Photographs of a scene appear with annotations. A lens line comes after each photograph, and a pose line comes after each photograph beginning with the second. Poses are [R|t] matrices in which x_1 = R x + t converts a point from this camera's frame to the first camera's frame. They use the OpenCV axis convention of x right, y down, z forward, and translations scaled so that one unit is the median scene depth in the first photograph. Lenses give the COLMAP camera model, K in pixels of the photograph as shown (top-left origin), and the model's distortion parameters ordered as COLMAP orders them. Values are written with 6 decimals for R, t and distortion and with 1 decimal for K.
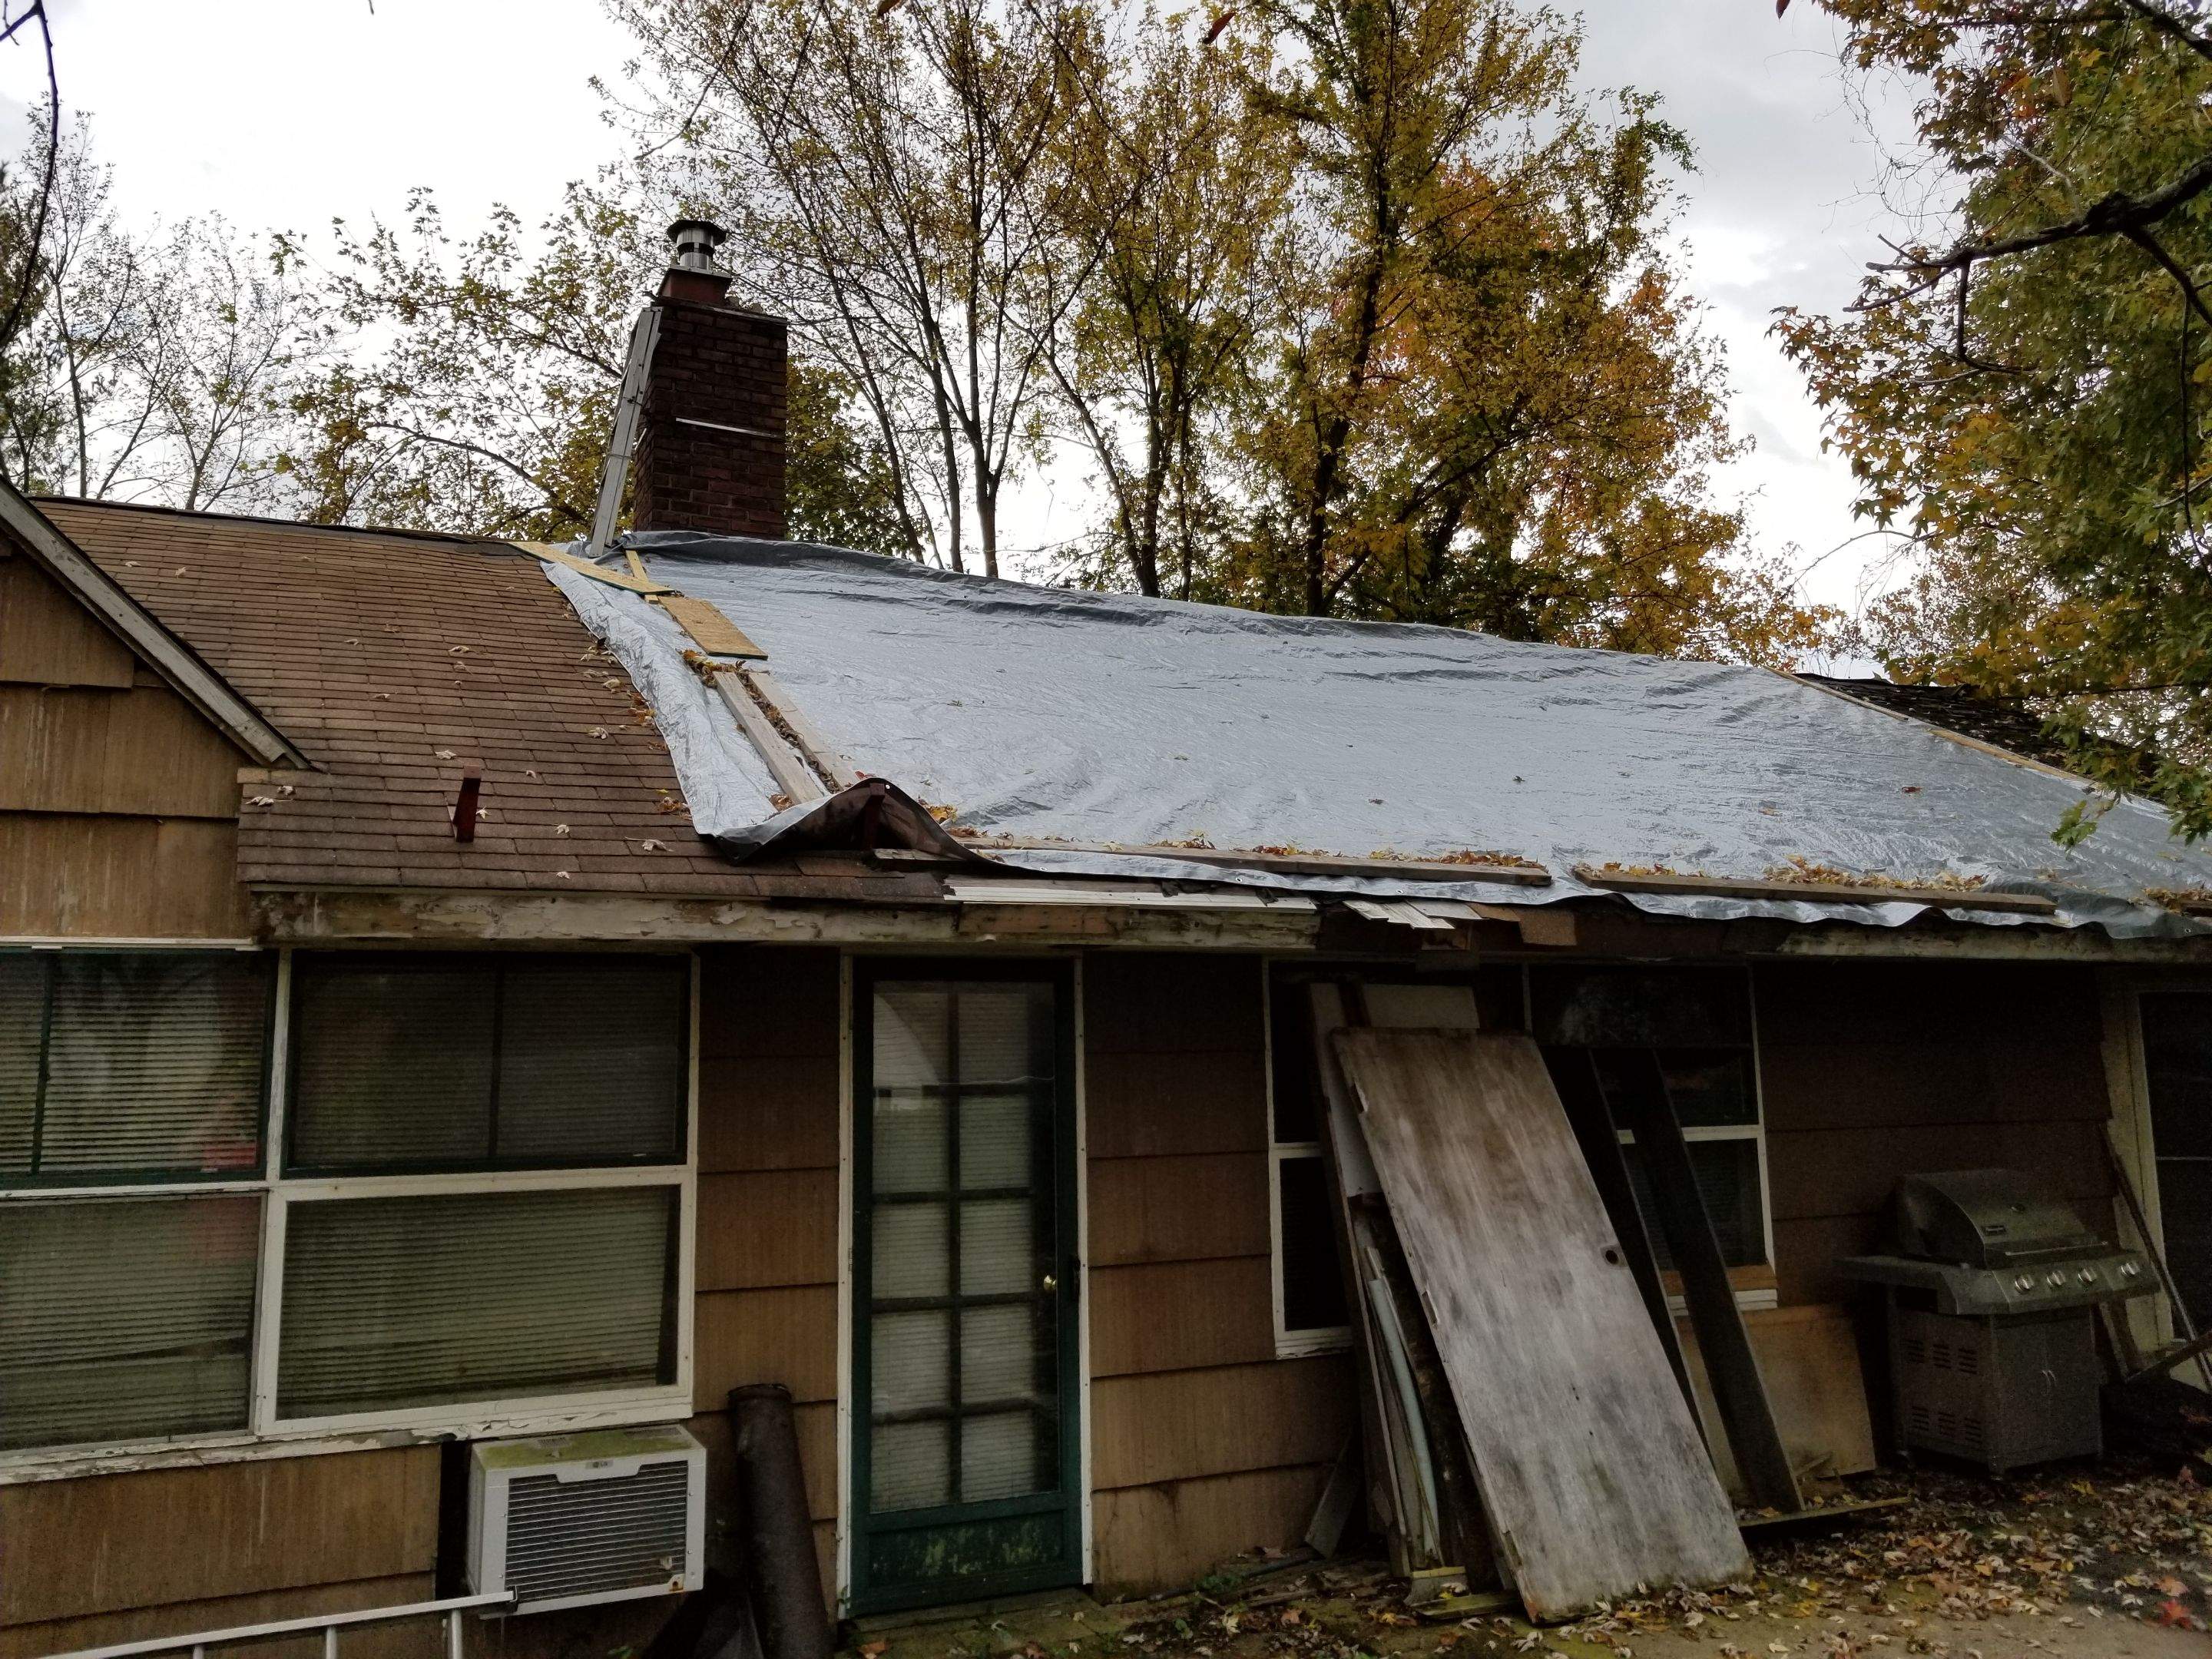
lens RADIAL K [[1753.0, 0, 1075.8], [0, 1753.0, 783.1], [0, 0, 1]] dist [0.003254, -0.005806]
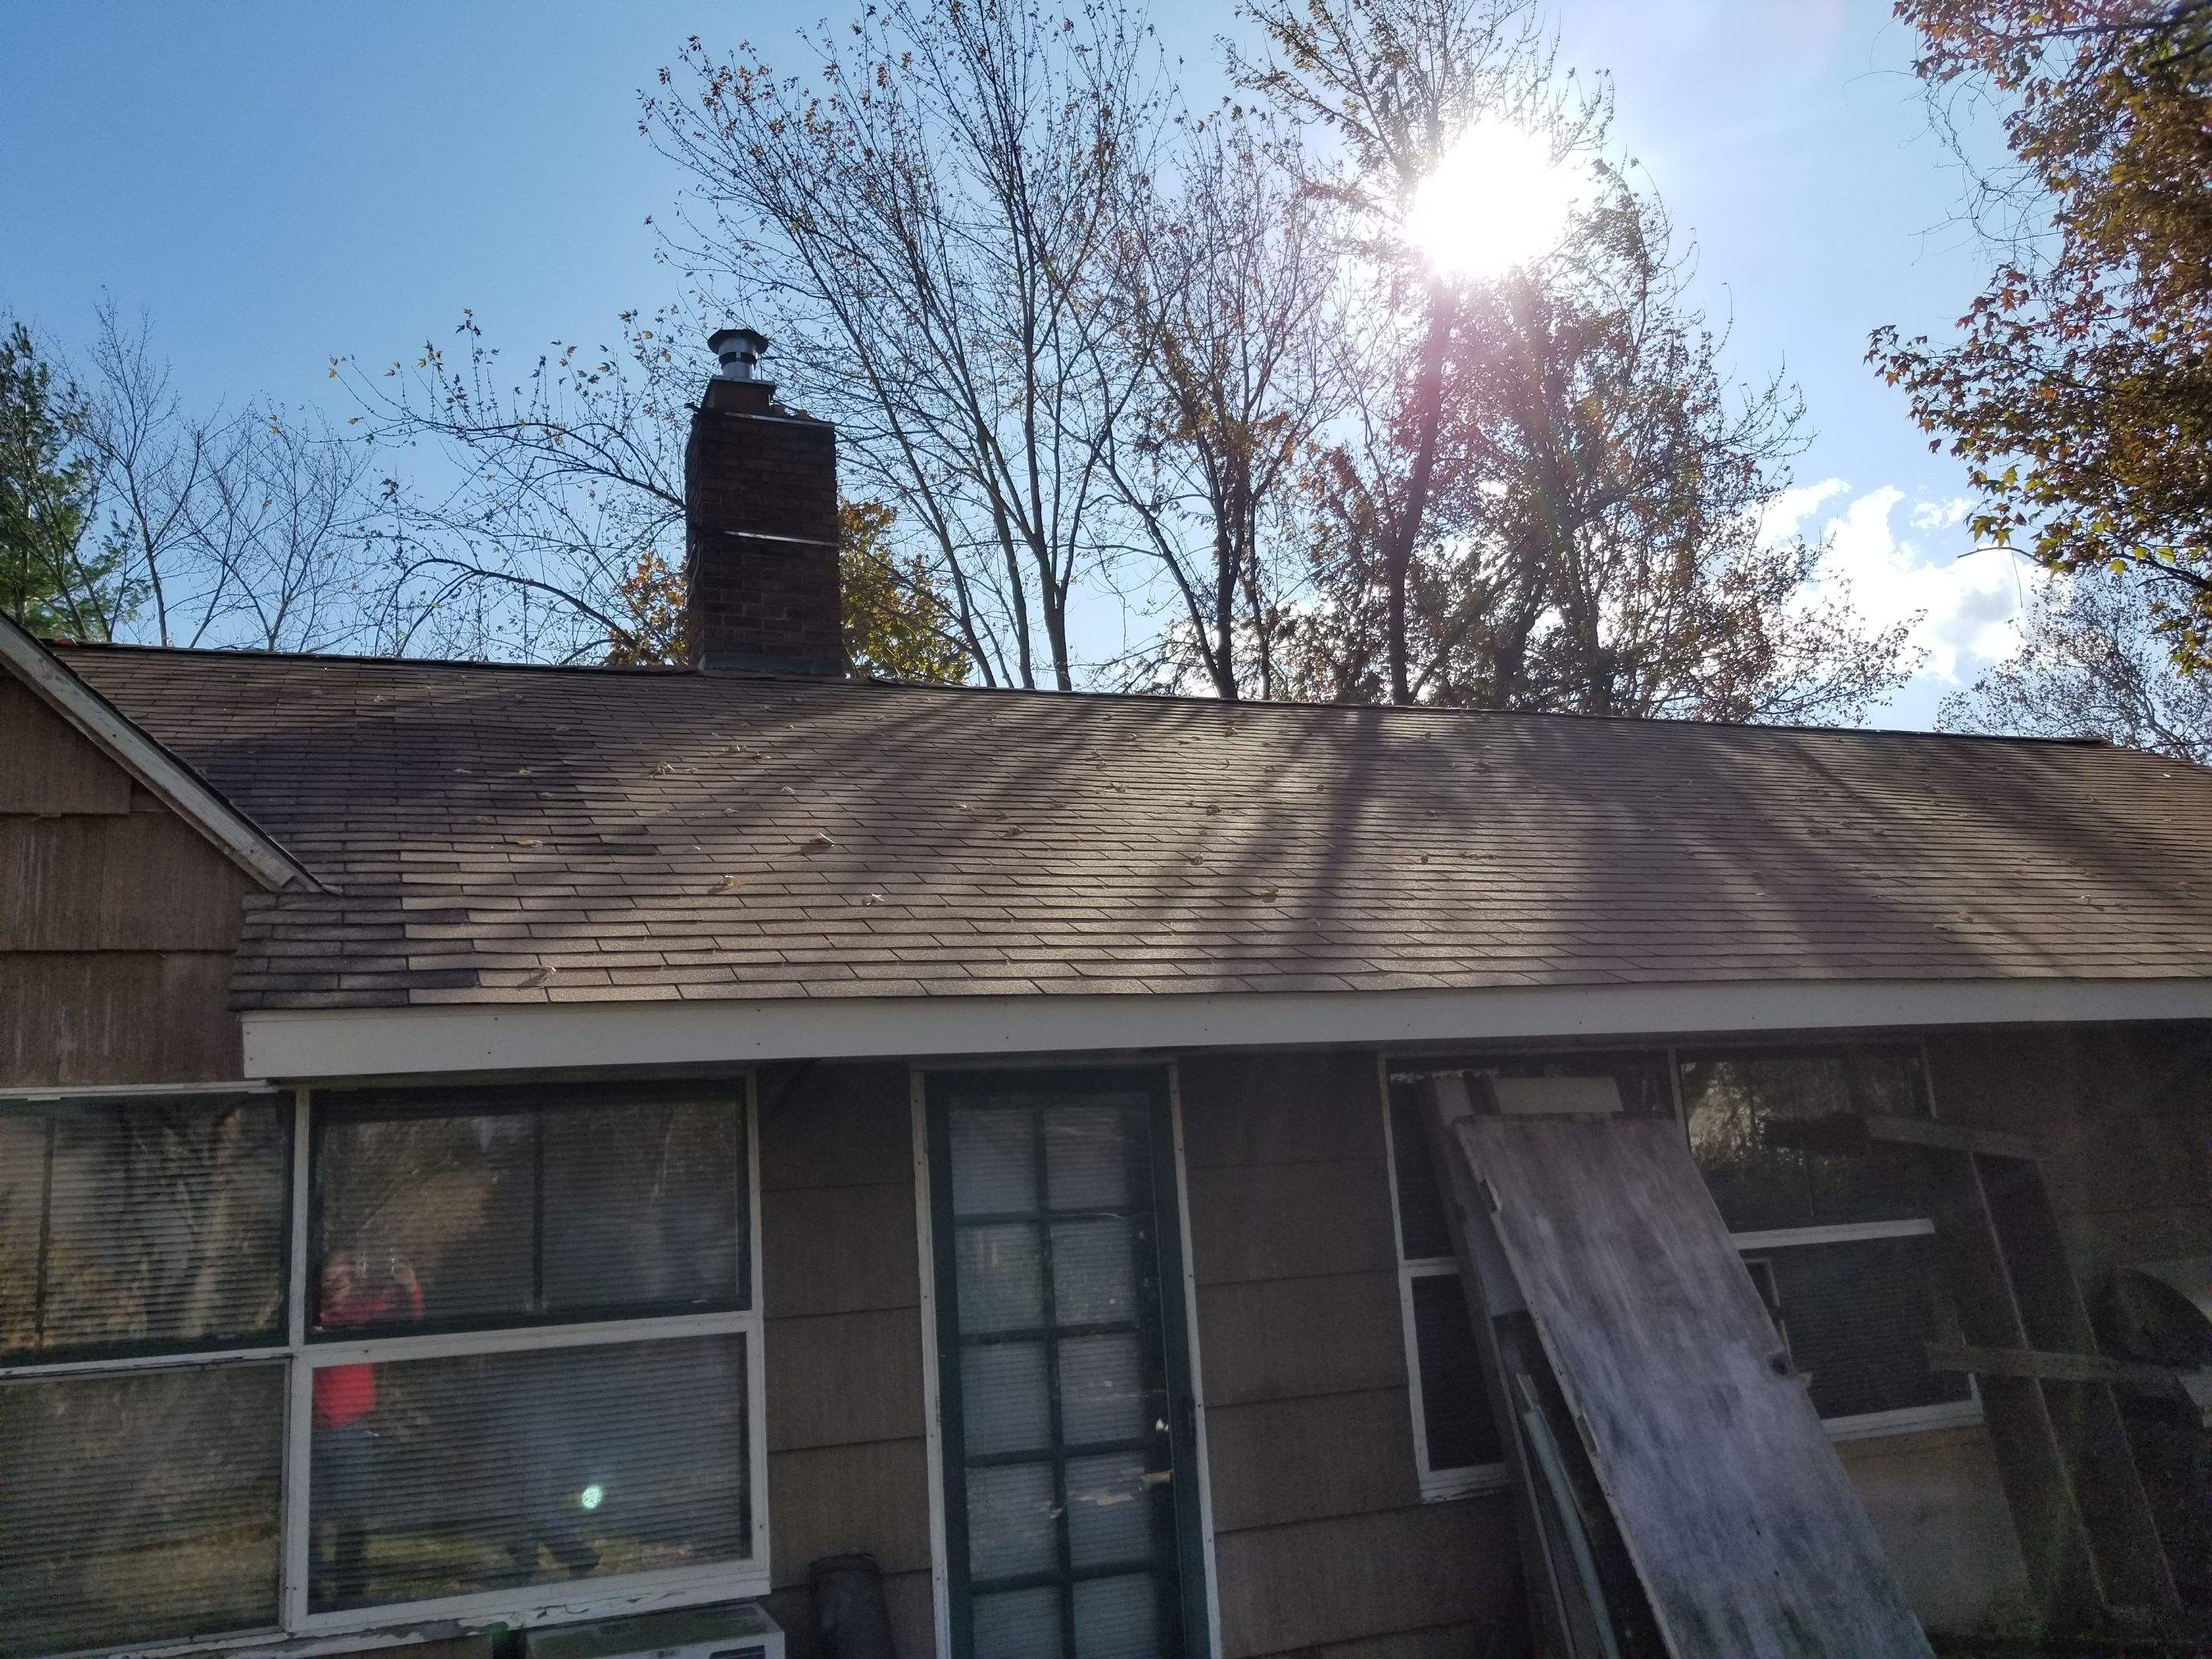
lens RADIAL K [[1717.4, 0, 1036.0], [0, 1717.4, 878.4], [0, 0, 1]] dist [0.001487, 0.001547]
pose [[0.995942, -0.055066, -0.071180, -0.001173], [0.053731, 0.998344, -0.020547, 0.019558], [0.072194, 0.016639, 0.997252, 0.112409]]
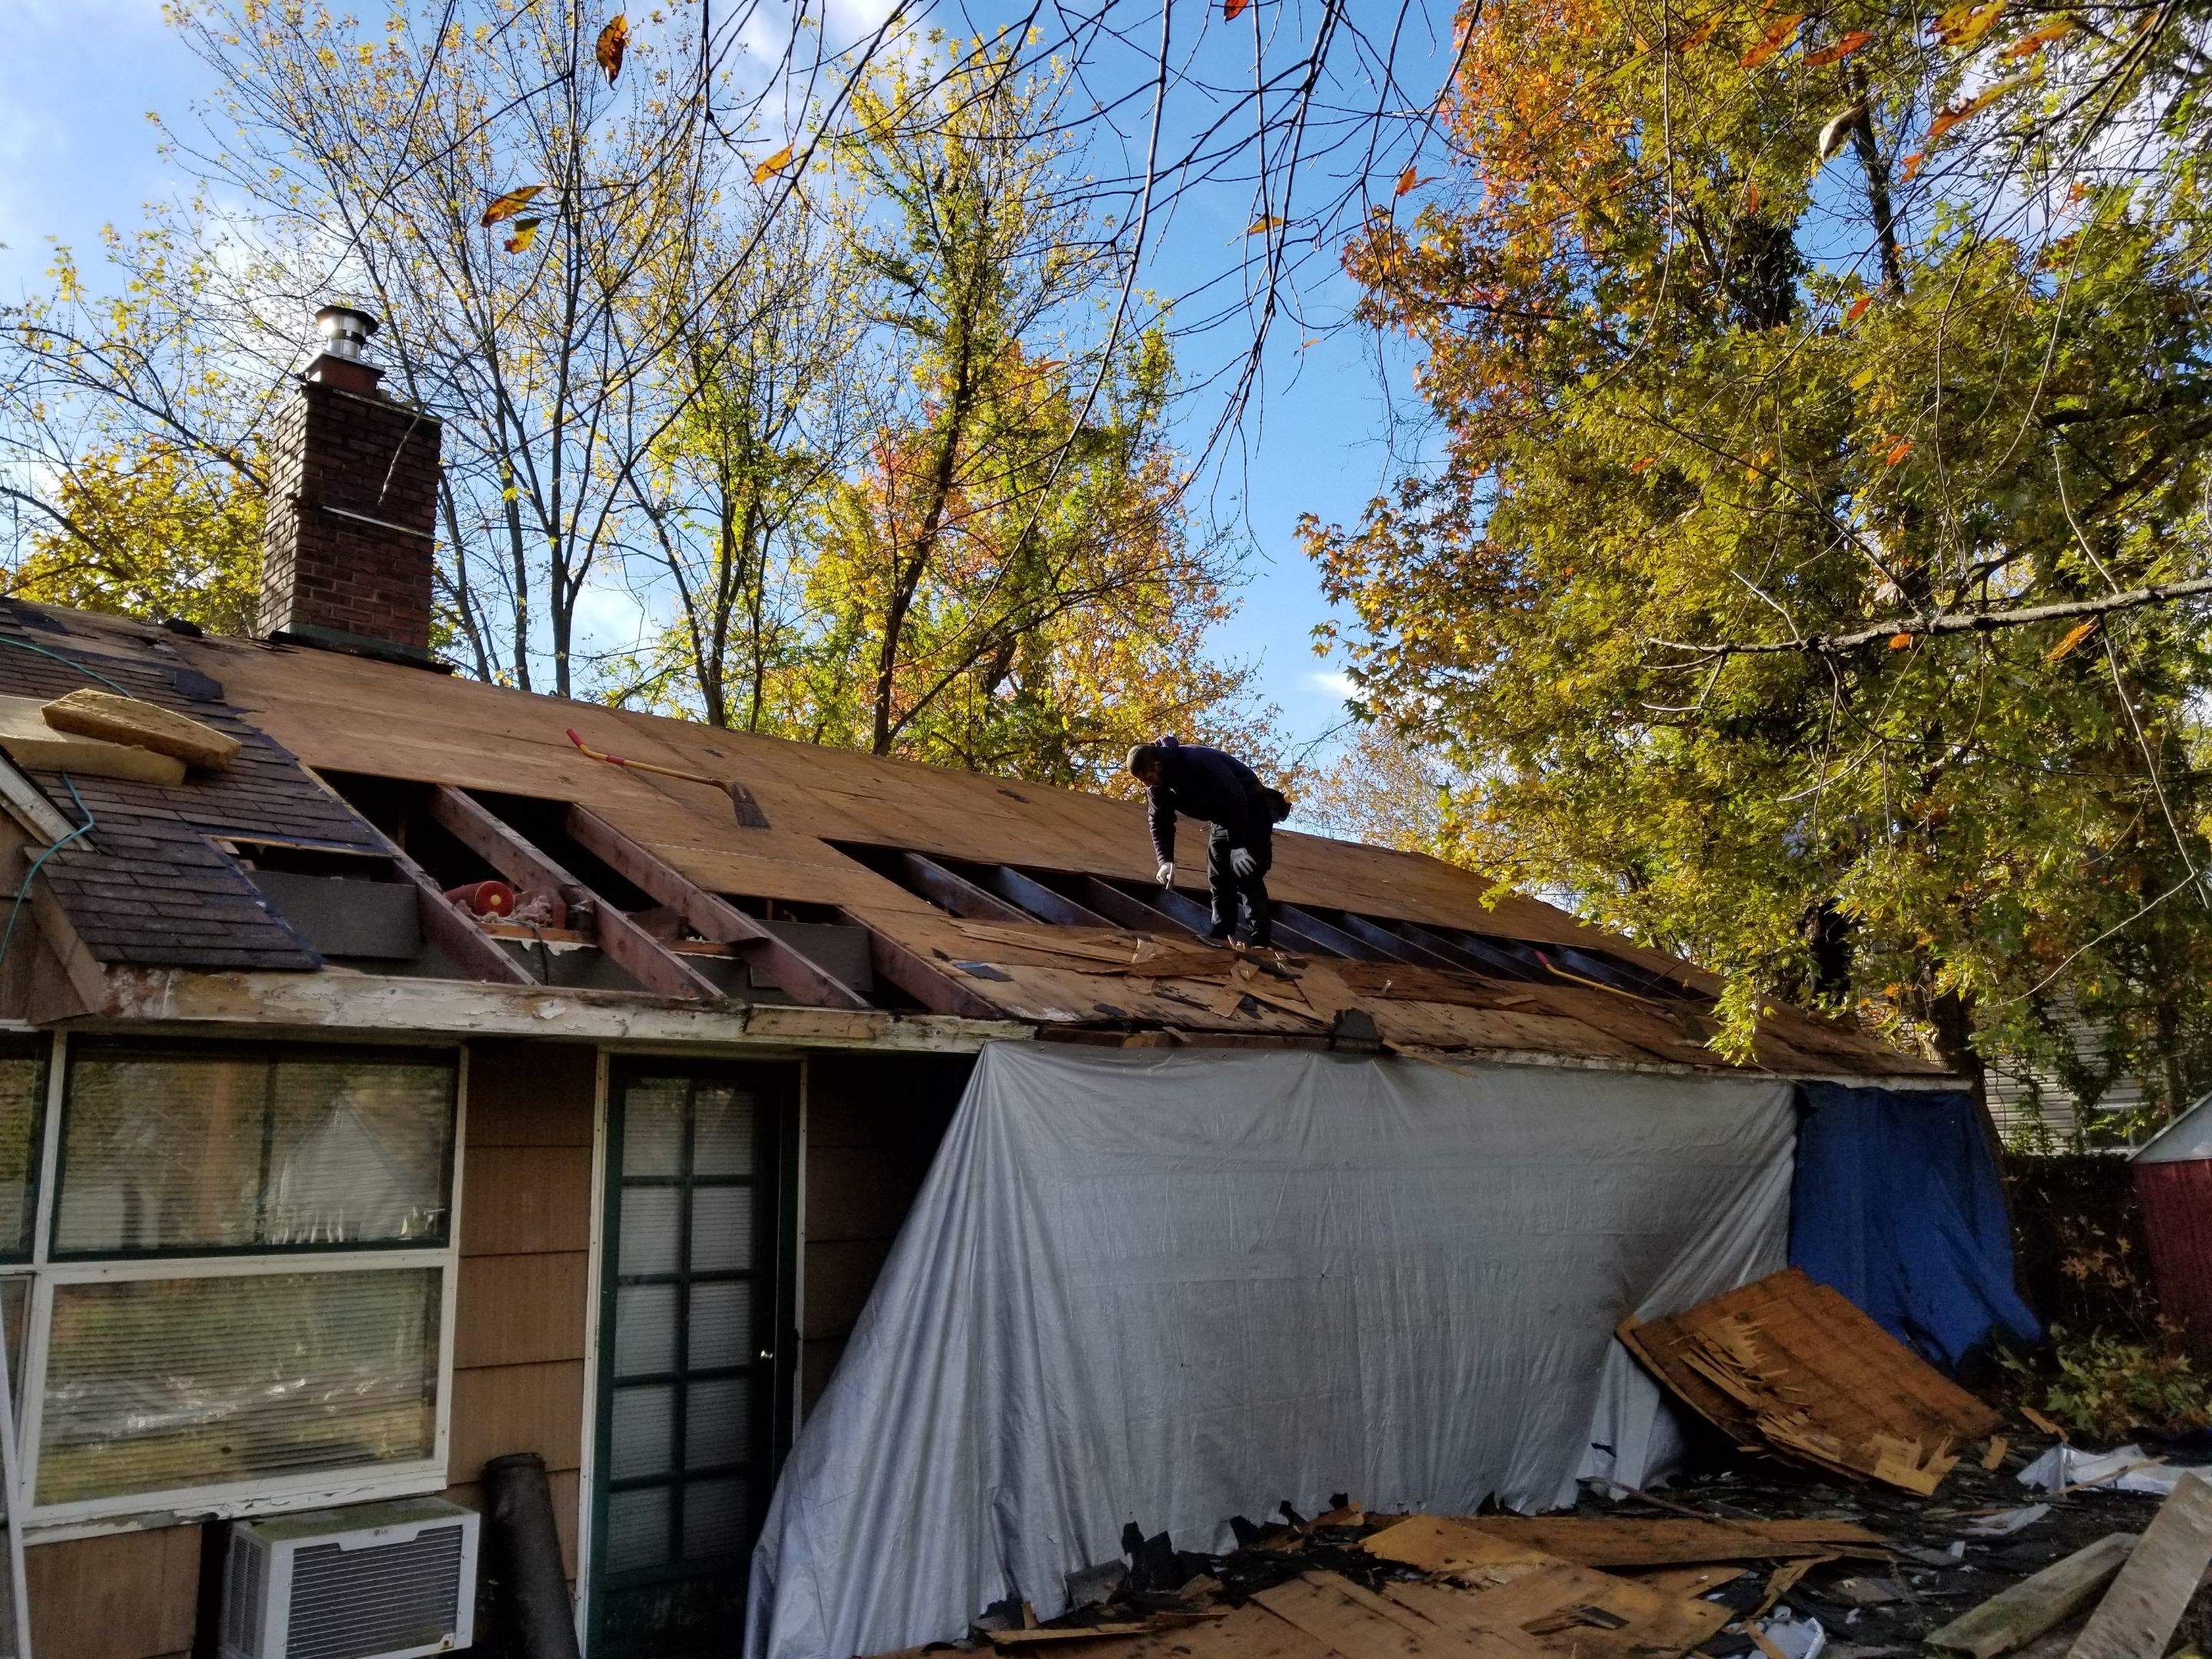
lens RADIAL K [[1738.6, 0, 1135.9], [0, 1738.6, 851.8], [0, 0, 1]] dist [-0.007265, -0.007680]
pose [[0.943327, 0.061037, 0.326204, -0.165144], [-0.051217, 0.997941, -0.038619, 0.000072], [-0.327890, 0.019723, 0.944510, -0.105412]]
